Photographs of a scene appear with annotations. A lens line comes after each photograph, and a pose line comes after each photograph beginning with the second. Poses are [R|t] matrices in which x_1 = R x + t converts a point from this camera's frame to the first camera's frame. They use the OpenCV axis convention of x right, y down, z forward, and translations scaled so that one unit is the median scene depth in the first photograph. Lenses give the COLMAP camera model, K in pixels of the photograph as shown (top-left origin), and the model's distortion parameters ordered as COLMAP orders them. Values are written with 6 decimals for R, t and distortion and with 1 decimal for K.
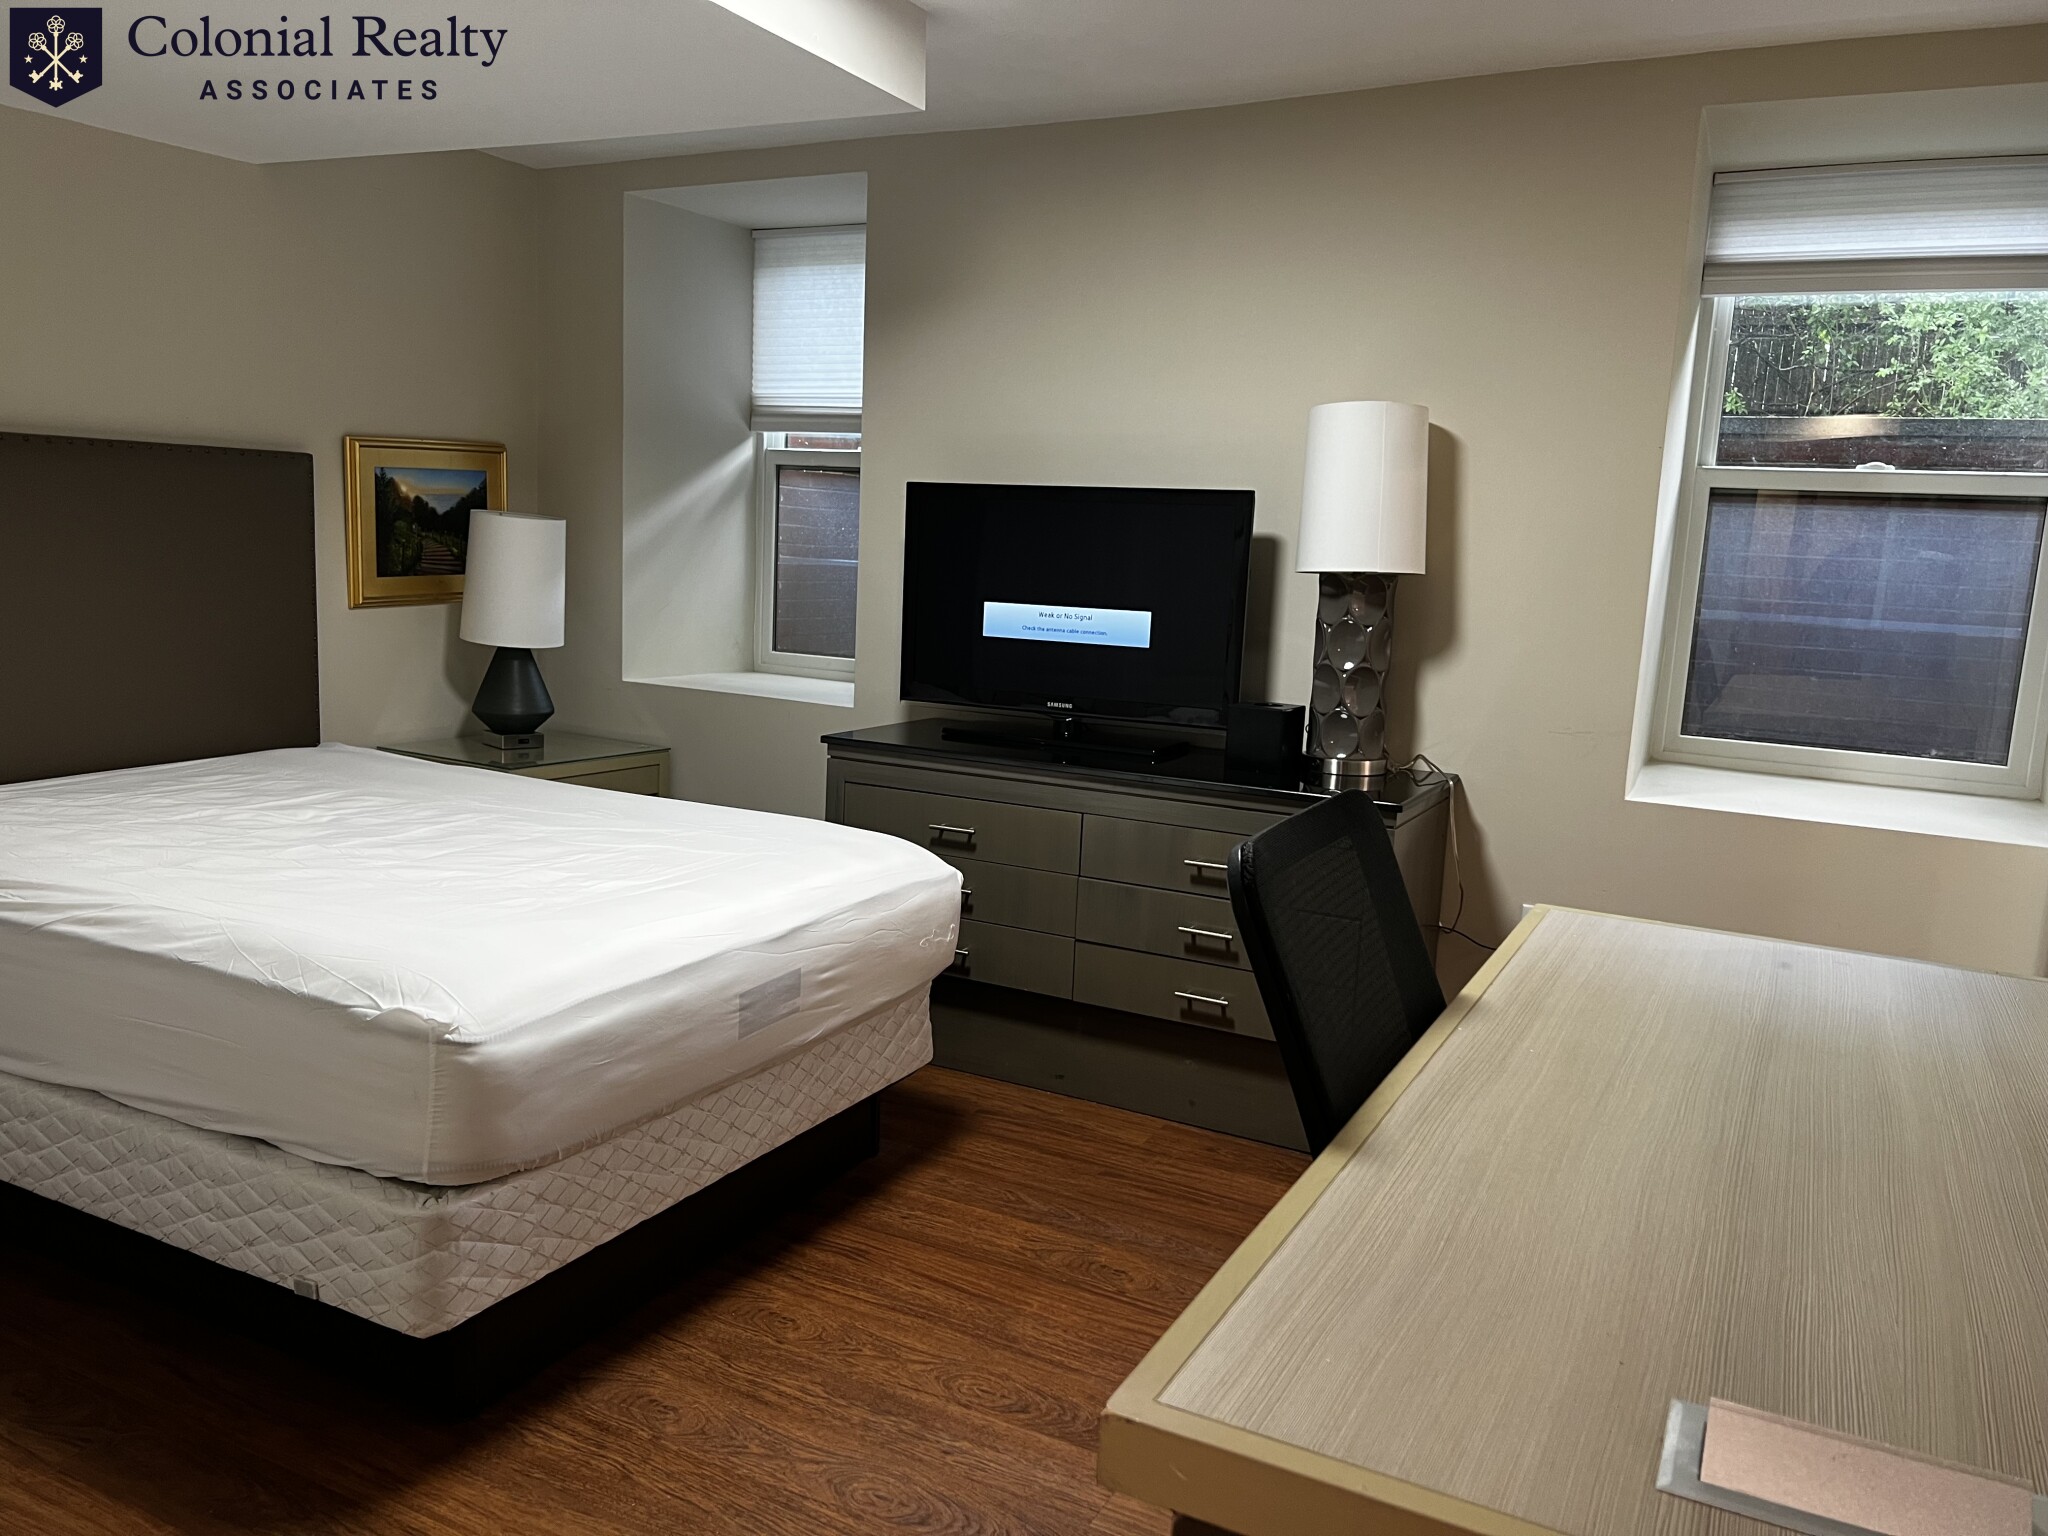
lens RADIAL K [[1538.0, 0, 1023.9], [0, 1538.0, 769.8], [0, 0, 1]] dist [0.047228, -0.053669]
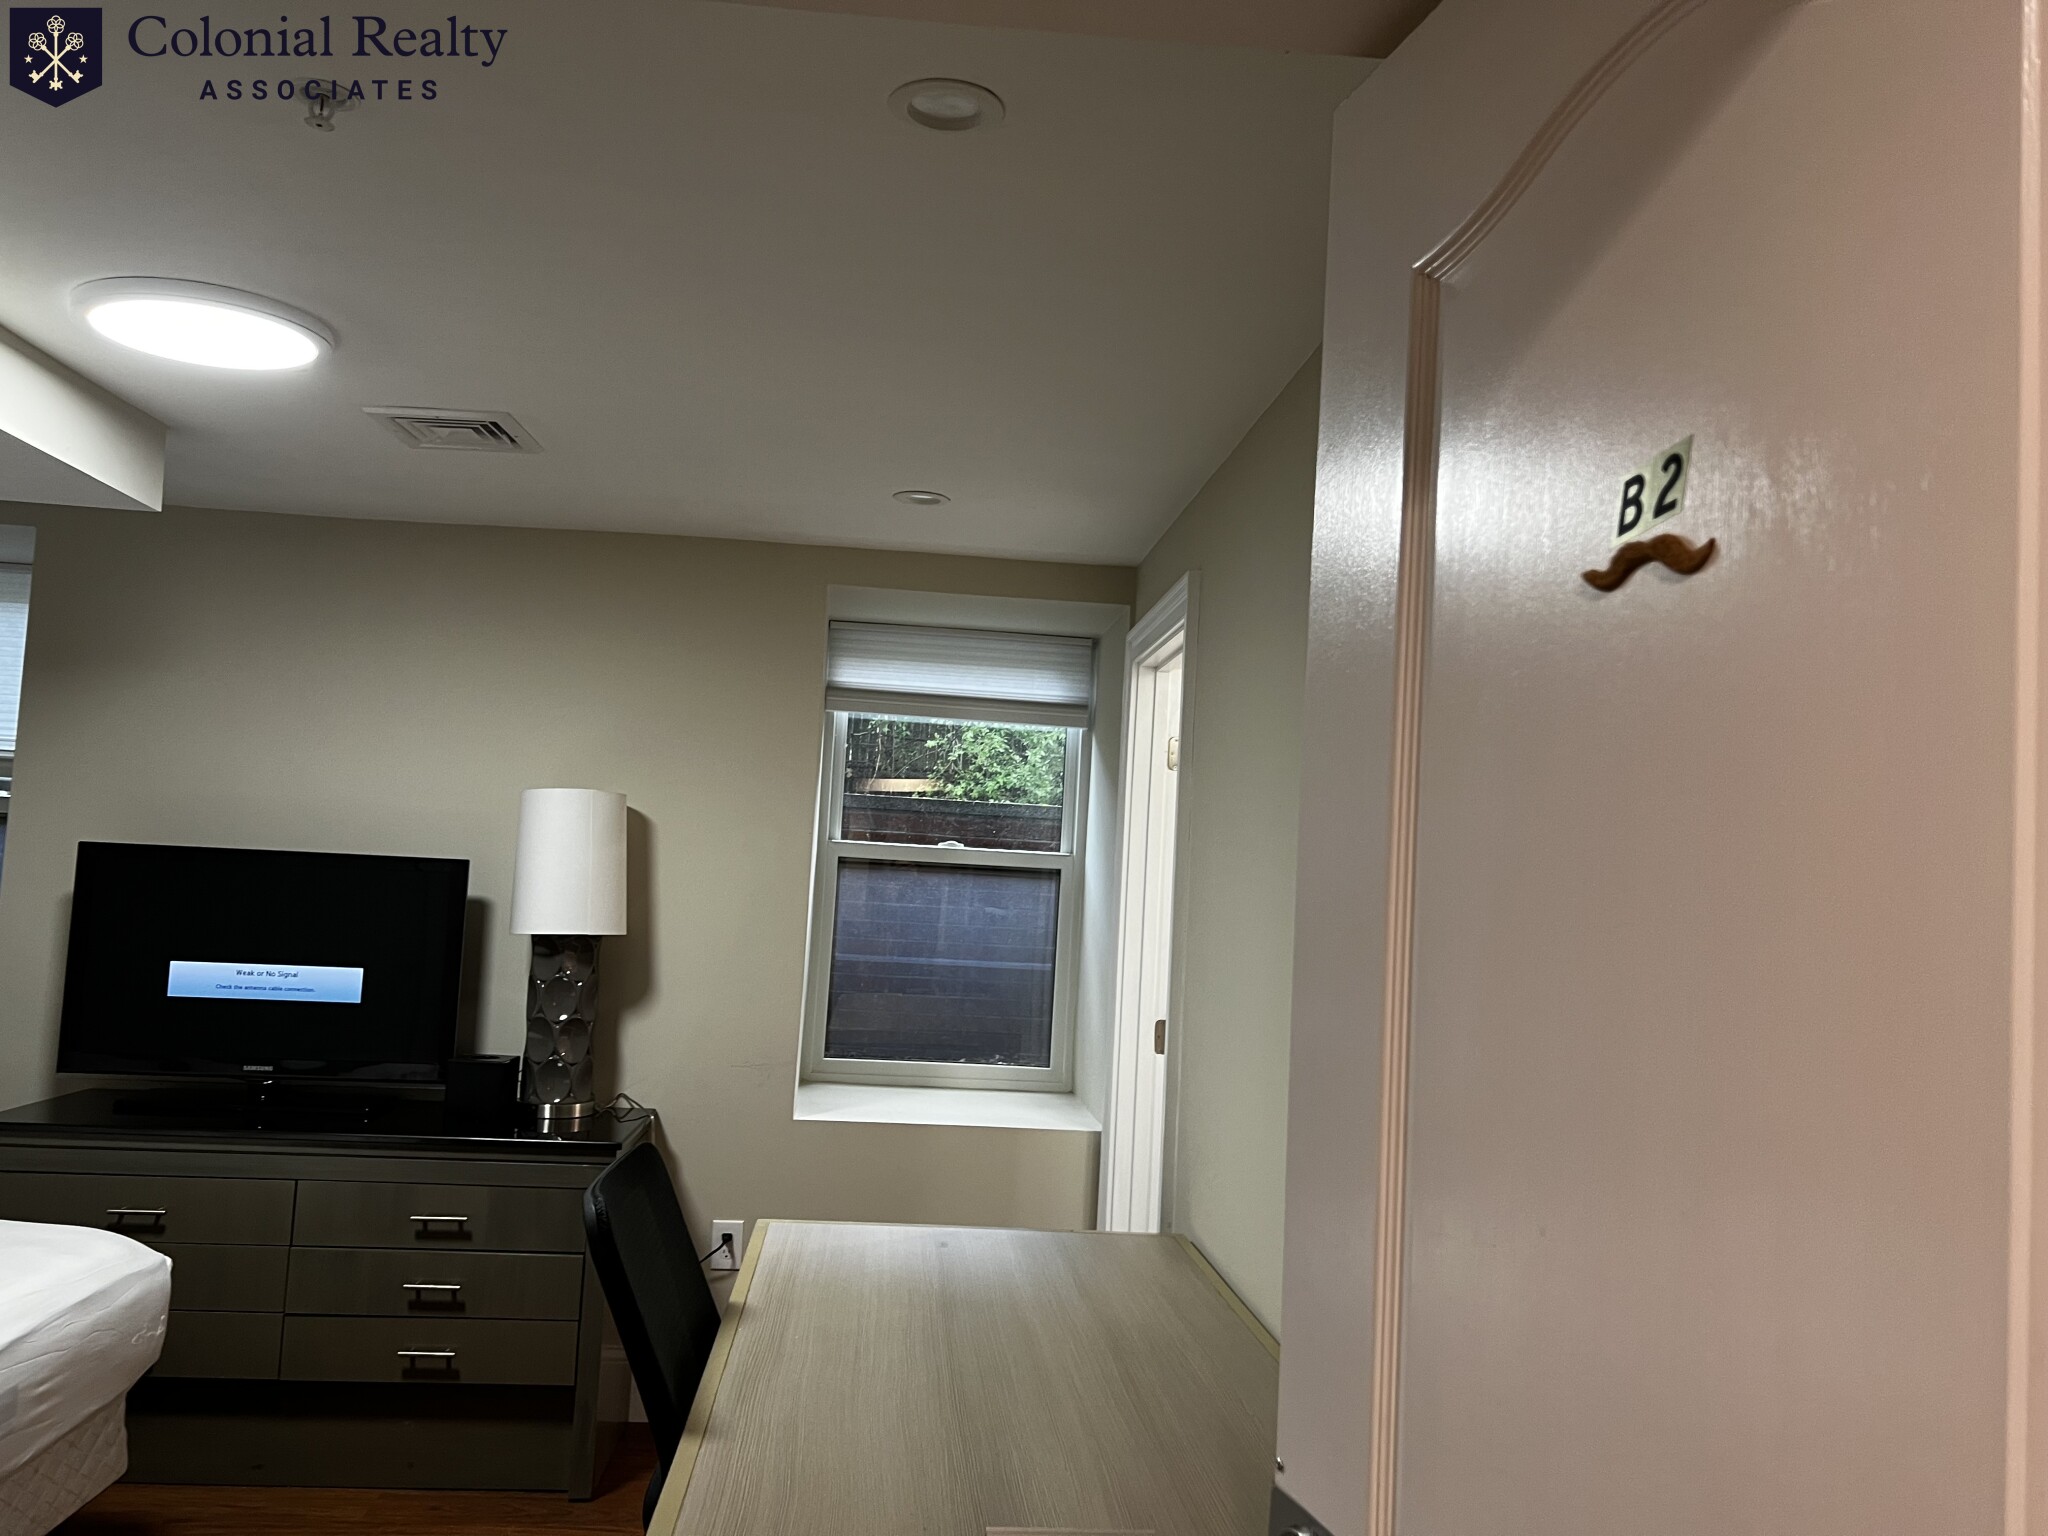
lens RADIAL K [[1538.0, 0, 1017.7], [0, 1538.0, 760.7], [0, 0, 1]] dist [0.047228, -0.053669]
pose [[0.843747, 0.040750, 0.535192, -0.116142], [0.069218, 0.980527, -0.183783, -0.021264], [-0.532259, 0.192112, 0.824496, -0.134498]]
